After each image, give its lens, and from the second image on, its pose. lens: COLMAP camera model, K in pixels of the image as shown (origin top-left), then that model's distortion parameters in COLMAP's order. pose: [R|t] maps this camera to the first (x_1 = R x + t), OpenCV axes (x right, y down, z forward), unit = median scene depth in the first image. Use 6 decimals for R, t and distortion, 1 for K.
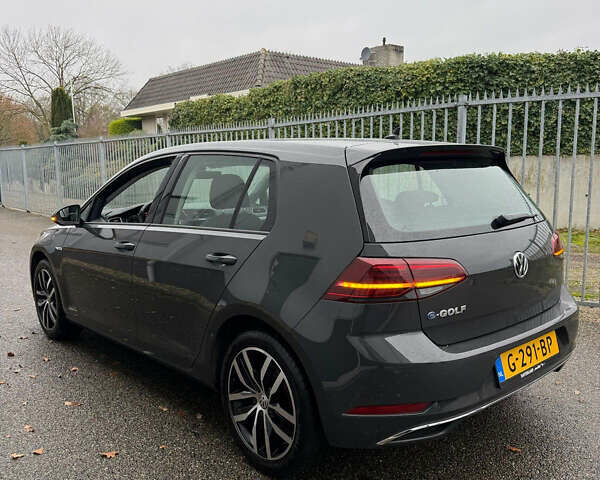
lens RADIAL K [[550.0, 0, 300.0], [0, 550.0, 240.0], [0, 0, 1]] dist [0.098770, -0.193397]
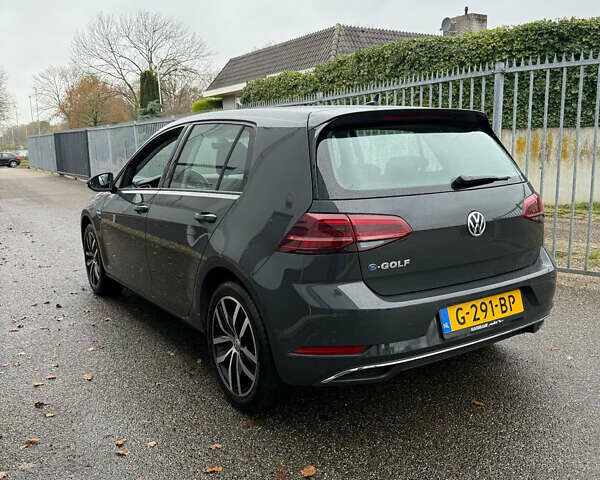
lens RADIAL K [[550.0, 0, 300.0], [0, 550.0, 240.0], [0, 0, 1]] dist [0.098770, -0.193397]
pose [[0.988398, 0.014694, -0.151172, 0.179739], [-0.008876, 0.999196, 0.039092, 0.029363], [0.151625, -0.037297, 0.987734, -0.055819]]
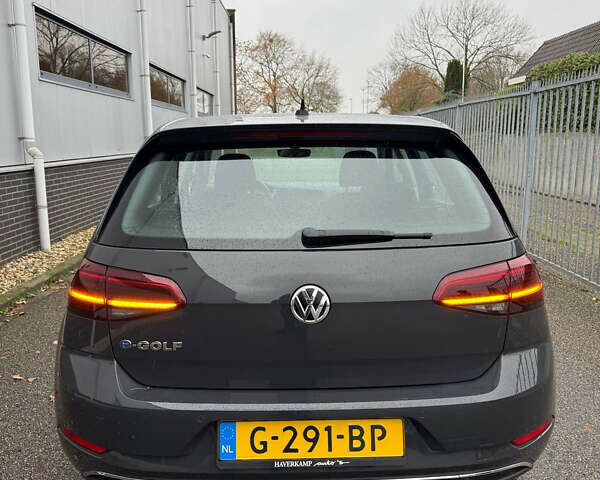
lens RADIAL K [[557.7, 0, 310.4], [0, 557.7, 238.6], [0, 0, 1]] dist [0.106269, -0.200077]
pose [[0.766977, 0.121856, -0.629998, 0.640660], [-0.092402, 0.992544, 0.079488, -0.069670], [0.634987, -0.002752, 0.772518, 0.376817]]
